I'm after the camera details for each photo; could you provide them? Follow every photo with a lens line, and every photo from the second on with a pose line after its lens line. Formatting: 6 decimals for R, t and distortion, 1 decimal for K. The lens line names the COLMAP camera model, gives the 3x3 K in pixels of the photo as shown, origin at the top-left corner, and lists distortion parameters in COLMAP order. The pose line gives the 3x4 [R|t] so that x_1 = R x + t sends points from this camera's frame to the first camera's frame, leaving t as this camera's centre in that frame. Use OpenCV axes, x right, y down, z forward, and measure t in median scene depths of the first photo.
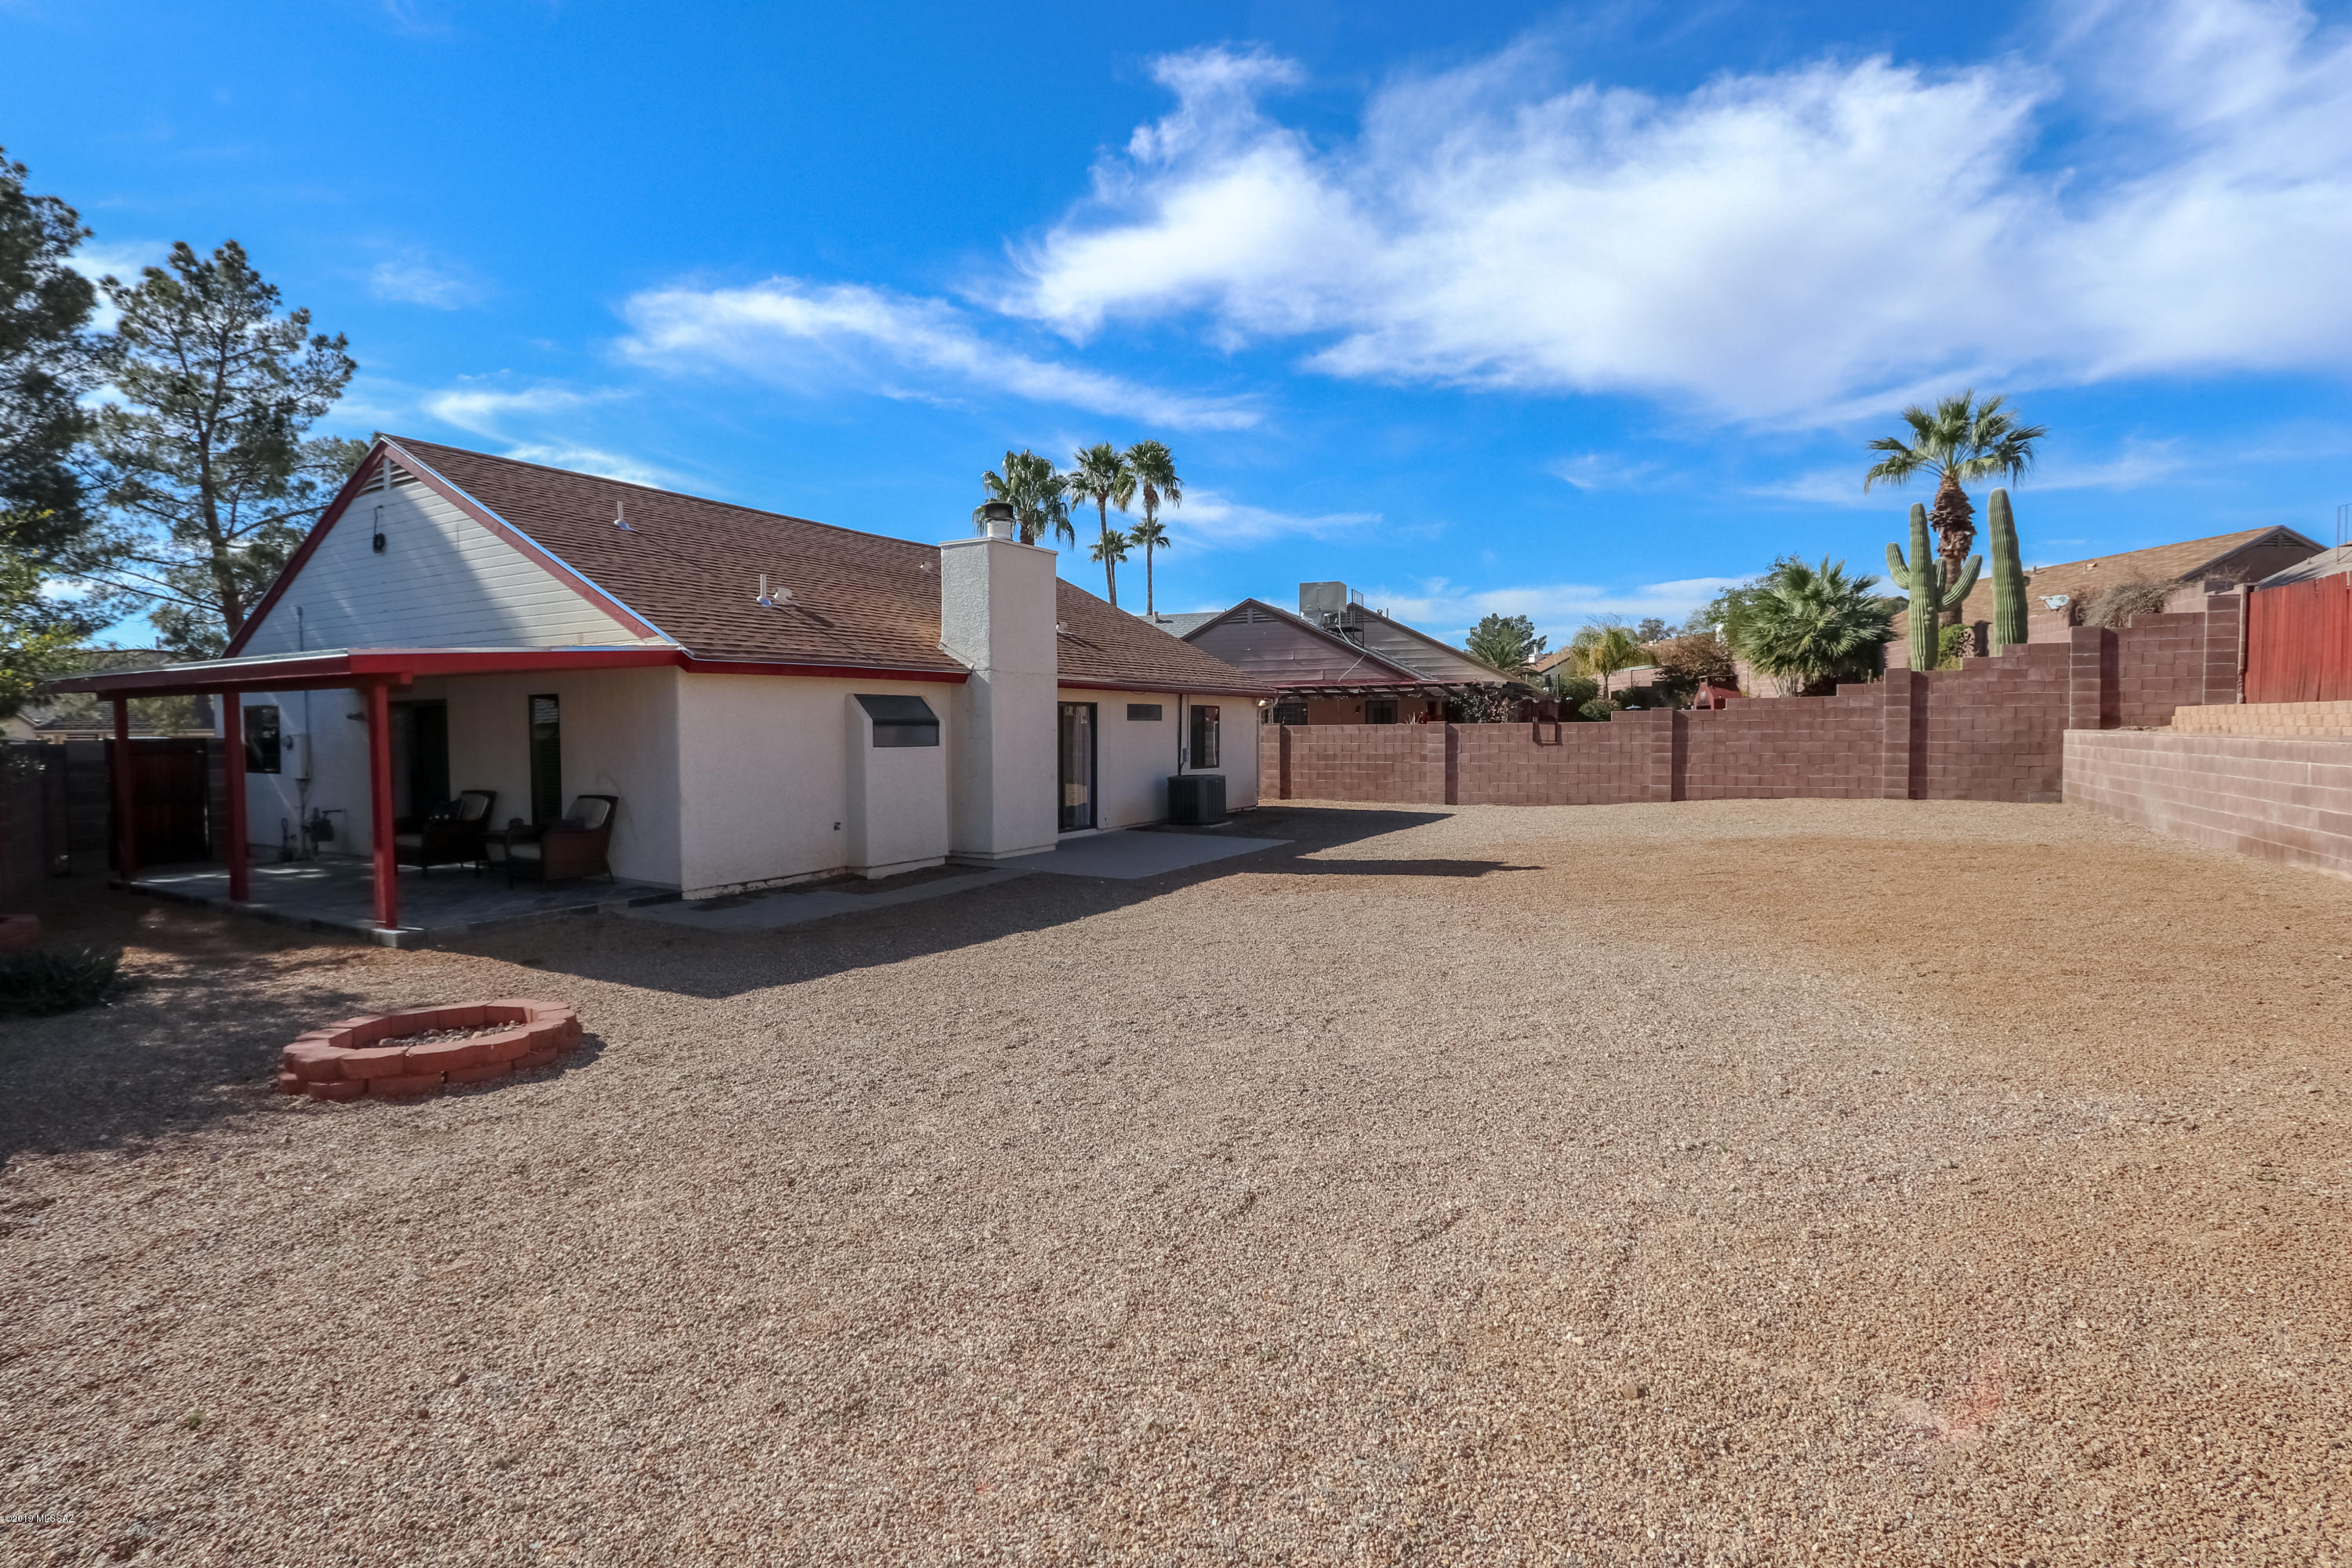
lens RADIAL K [[1109.1, 0, 1169.0], [0, 1109.1, 775.6], [0, 0, 1]] dist [-0.016799, 0.001392]
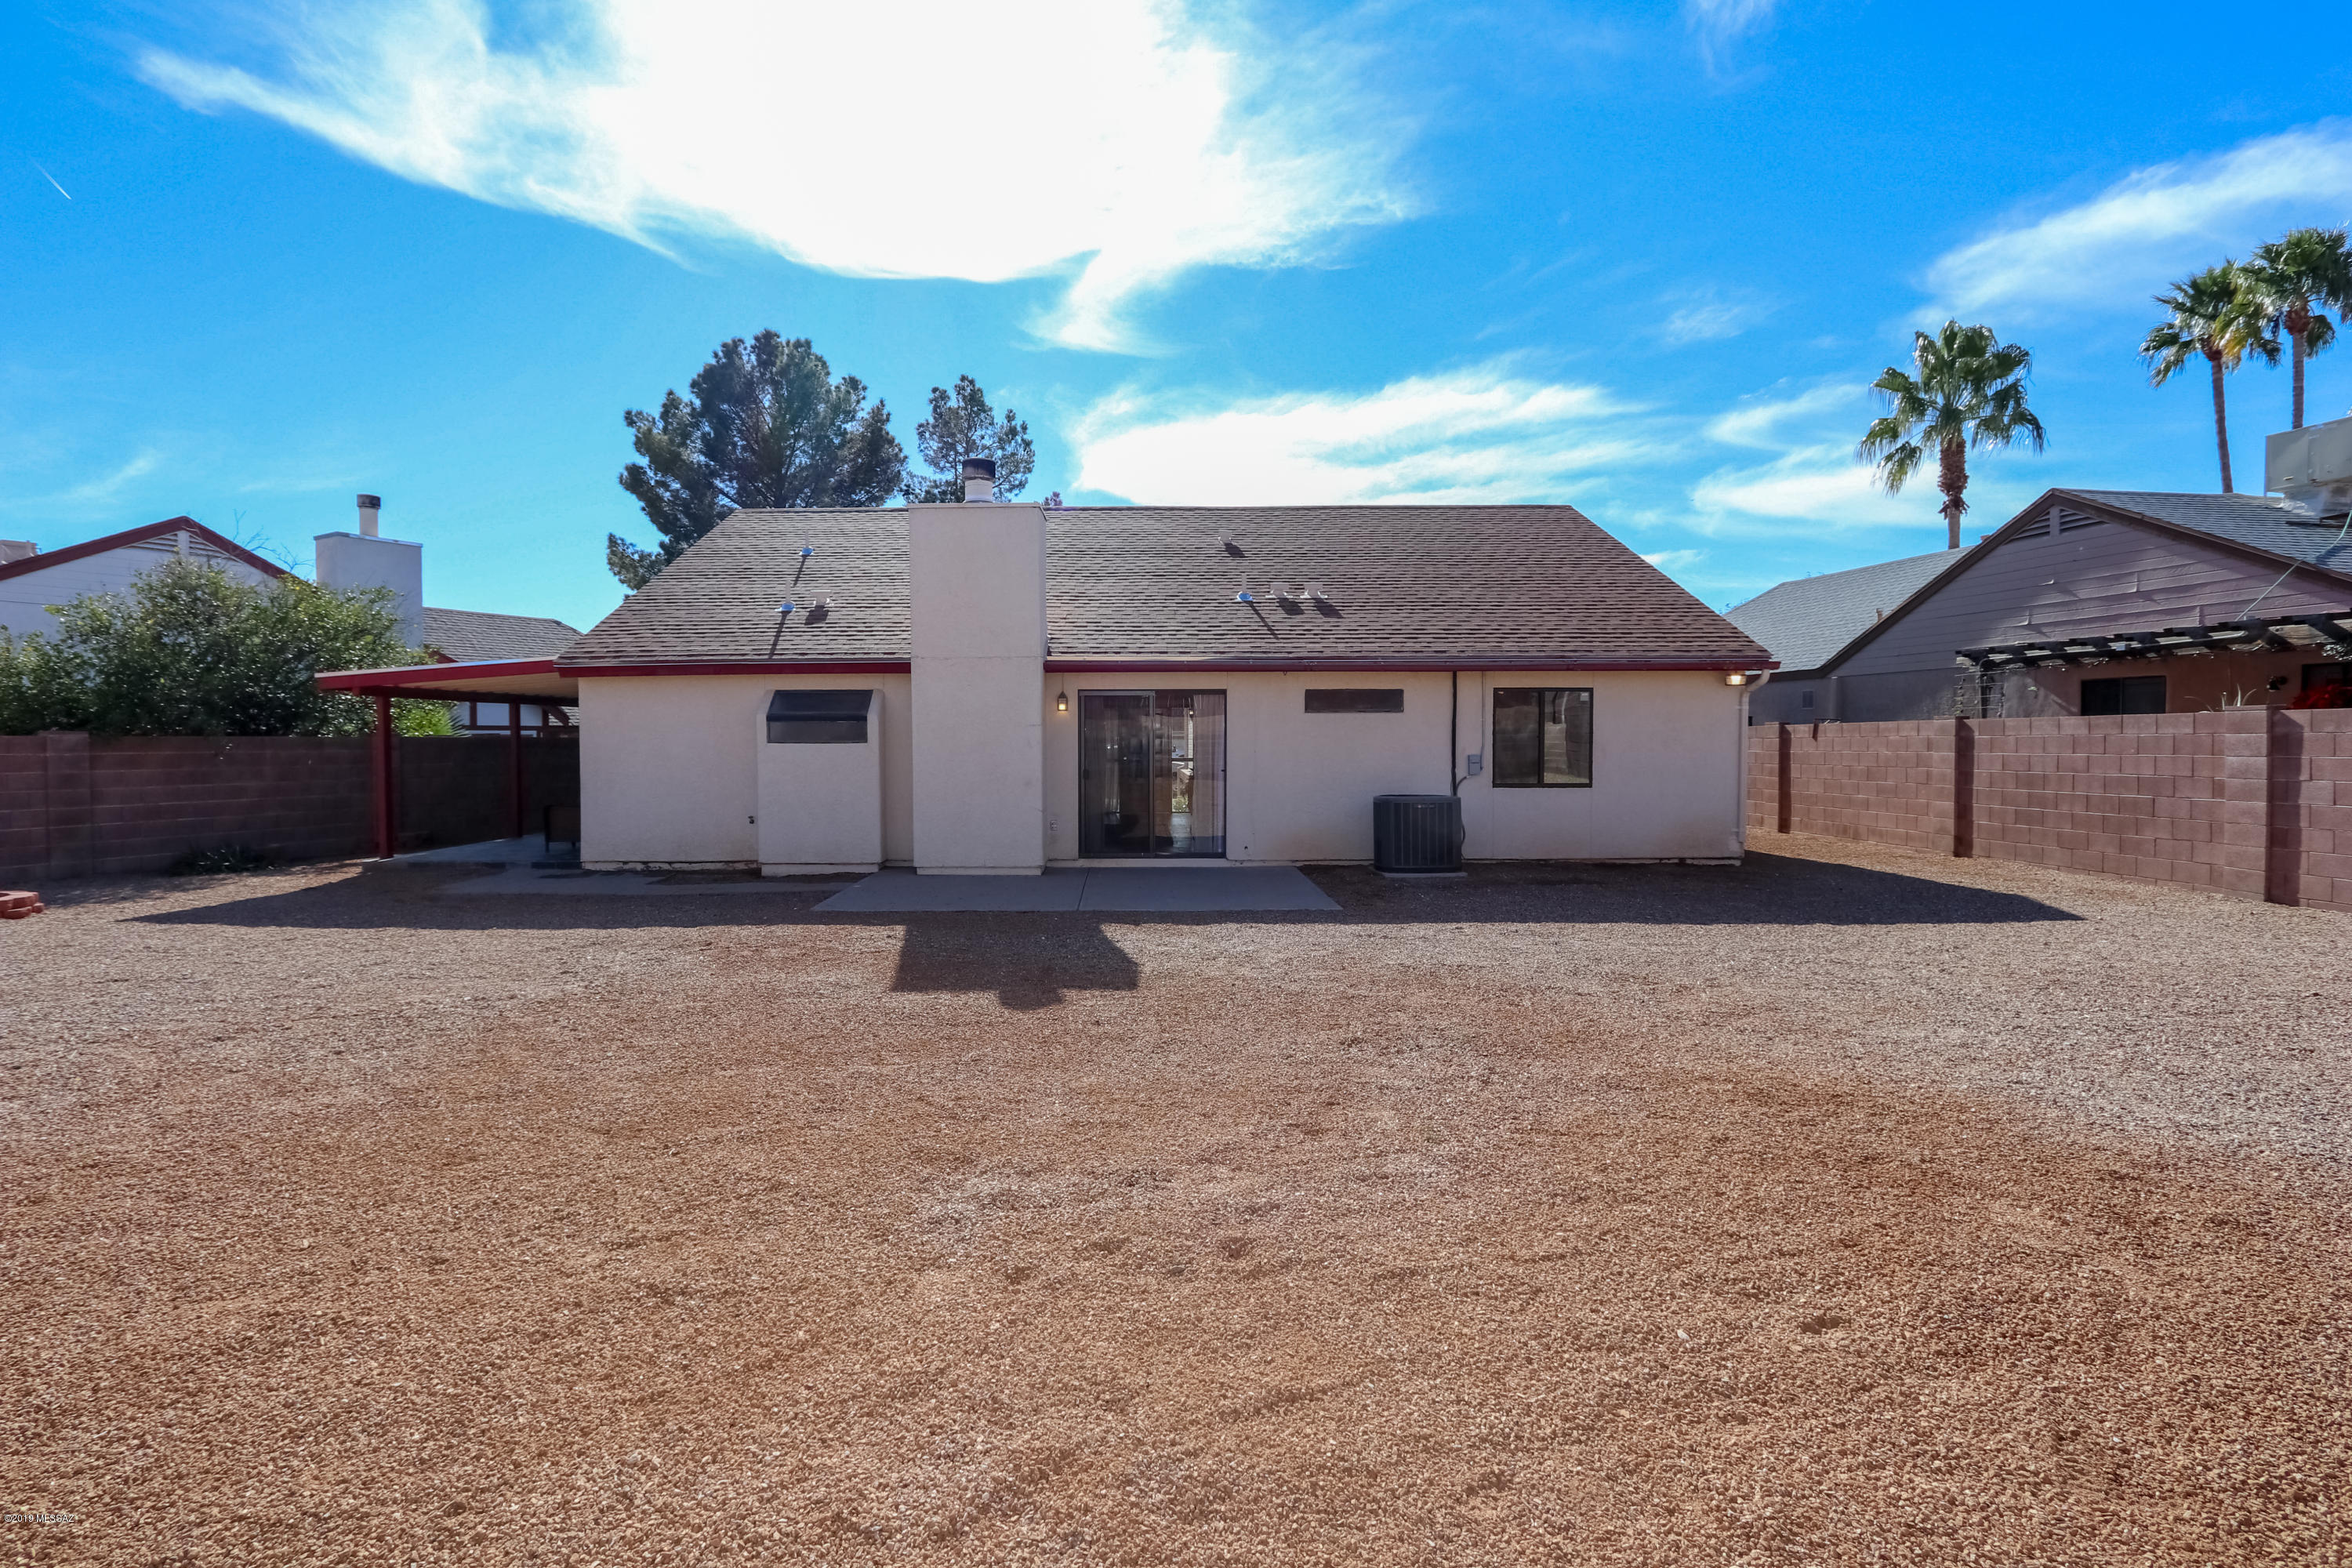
lens RADIAL K [[1109.1, 0, 1119.7], [0, 1109.1, 768.6], [0, 0, 1]] dist [-0.016799, 0.001392]
pose [[0.490583, 0.026760, -0.870983, 0.438997], [-0.036650, 0.999278, 0.010059, -0.014026], [0.870623, 0.026987, 0.491210, 0.461229]]
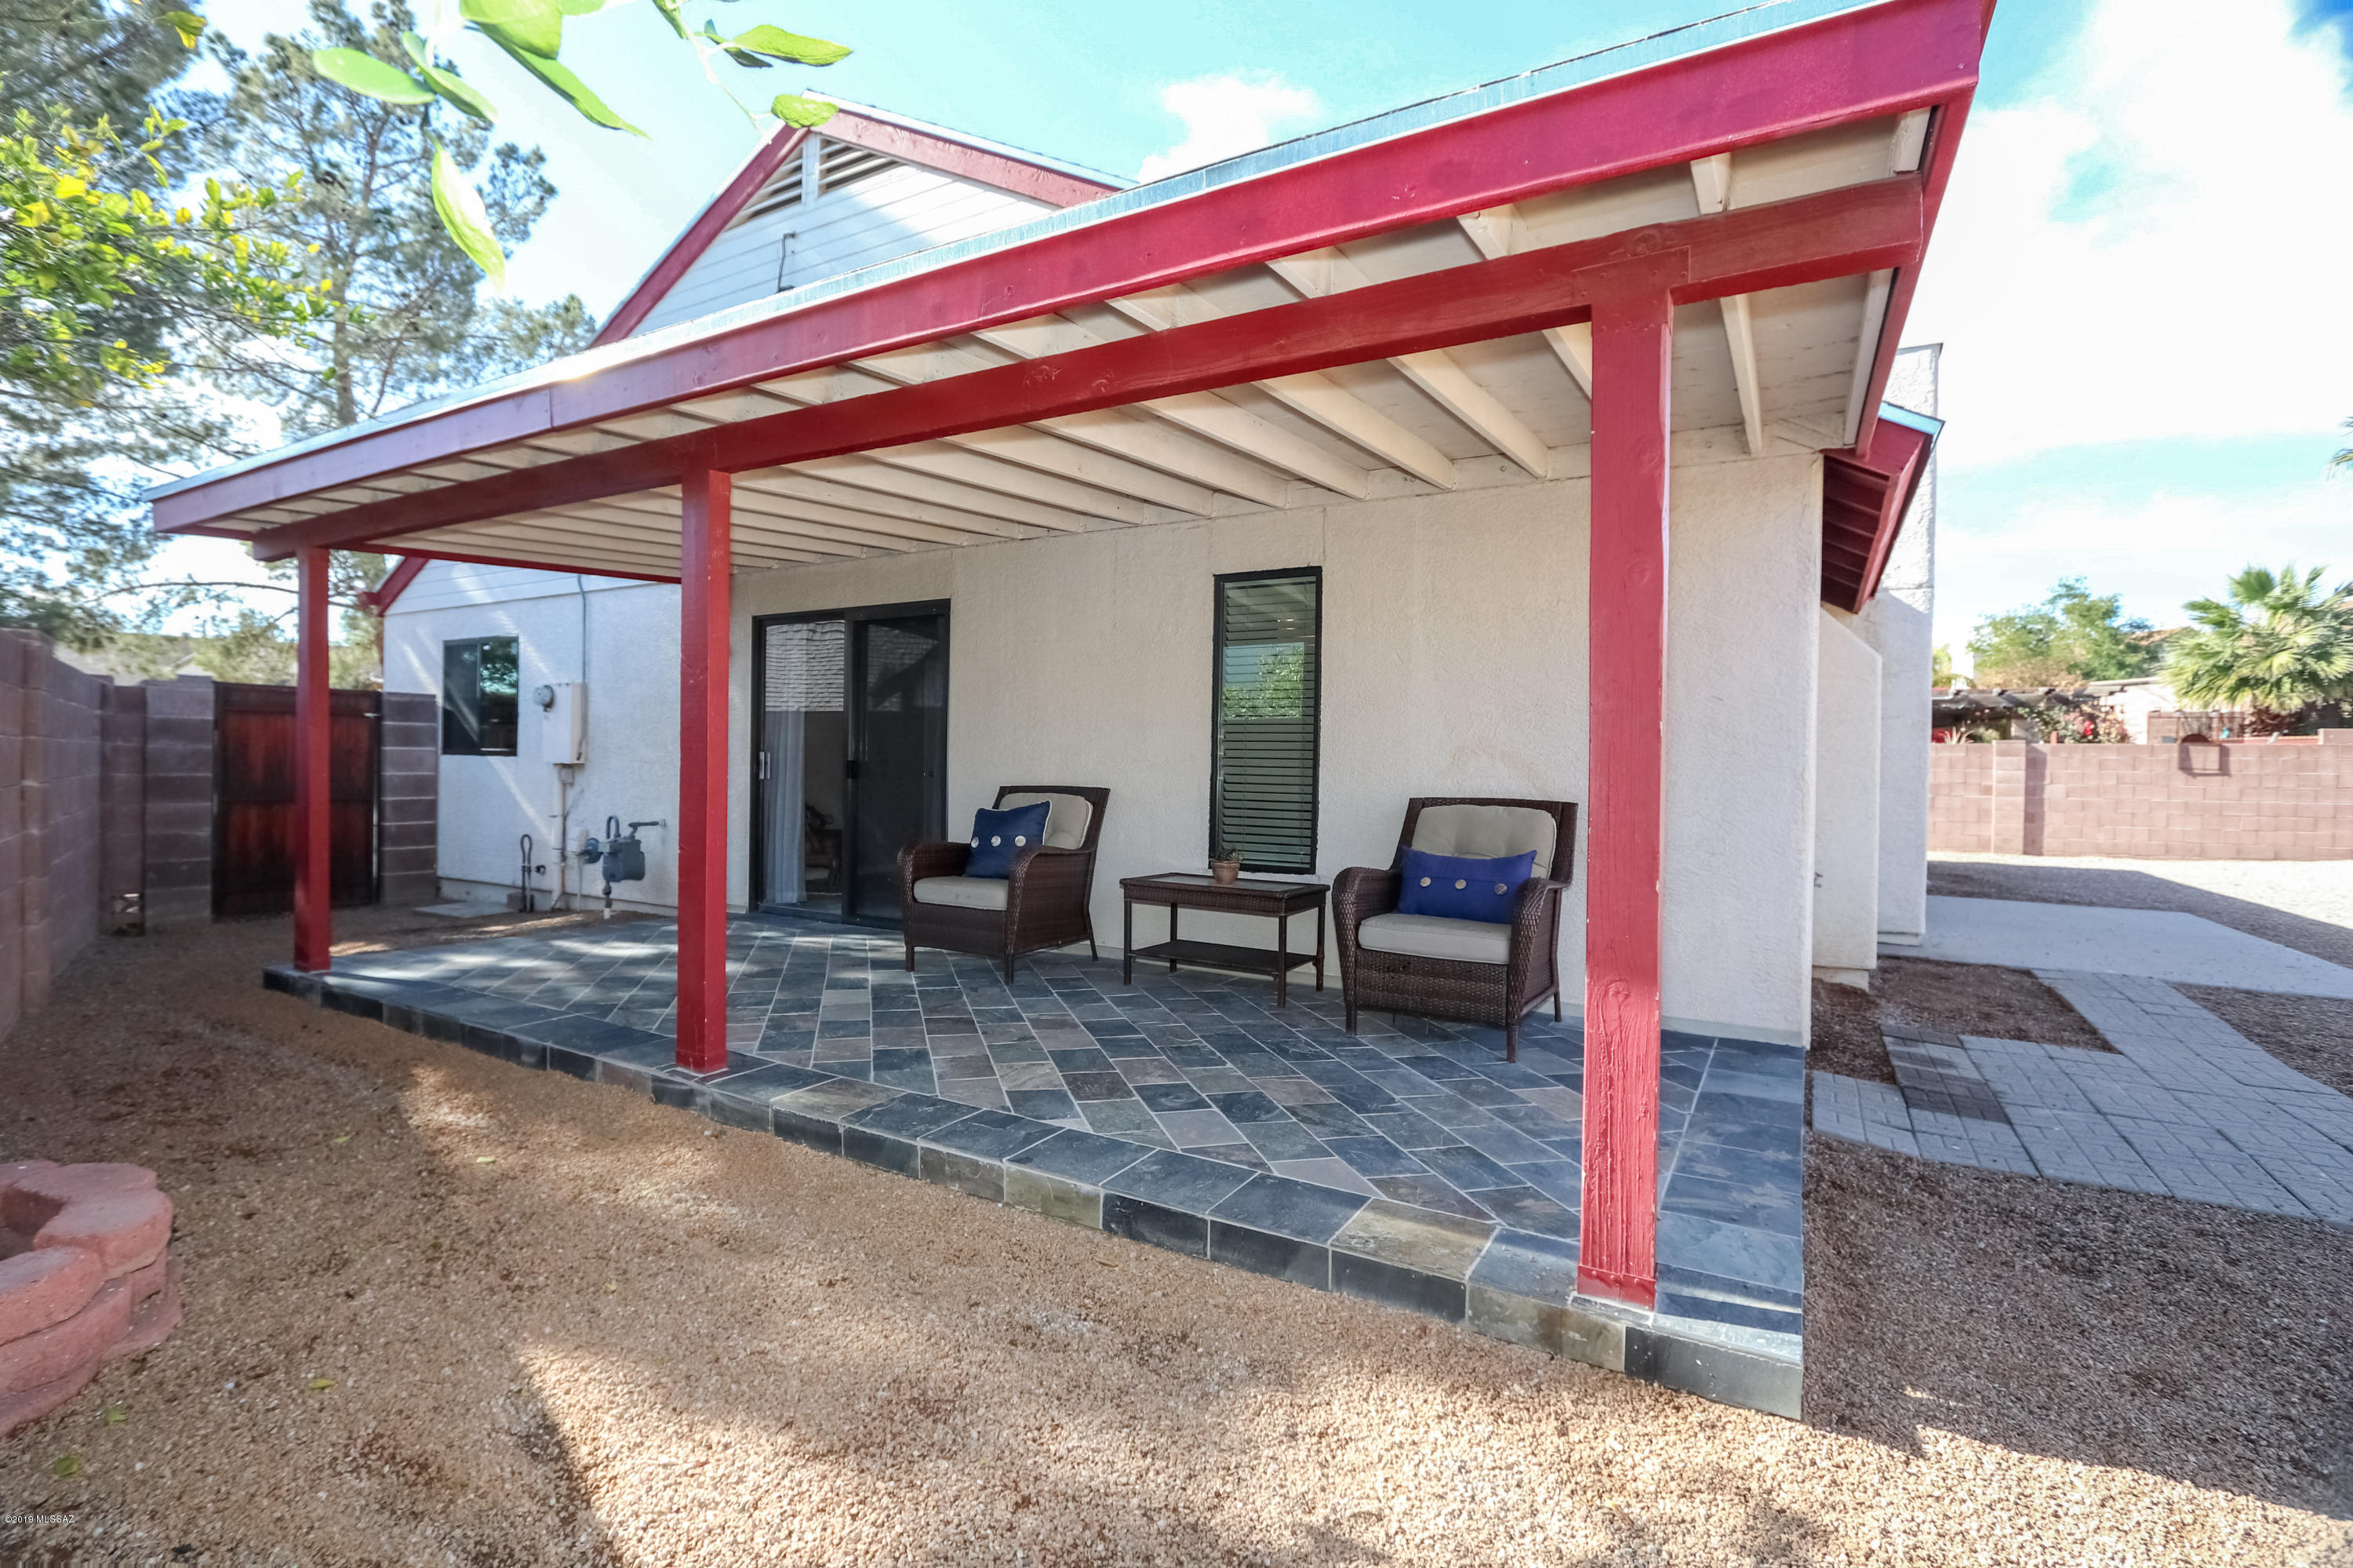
lens RADIAL K [[1109.6, 0, 1172.1], [0, 1109.6, 781.7], [0, 0, 1]] dist [-0.016799, 0.001392]
pose [[0.999671, 0.025324, -0.004183, -0.336629], [-0.025431, 0.999293, -0.027702, 0.013456], [0.003478, 0.027800, 0.999607, 0.311392]]
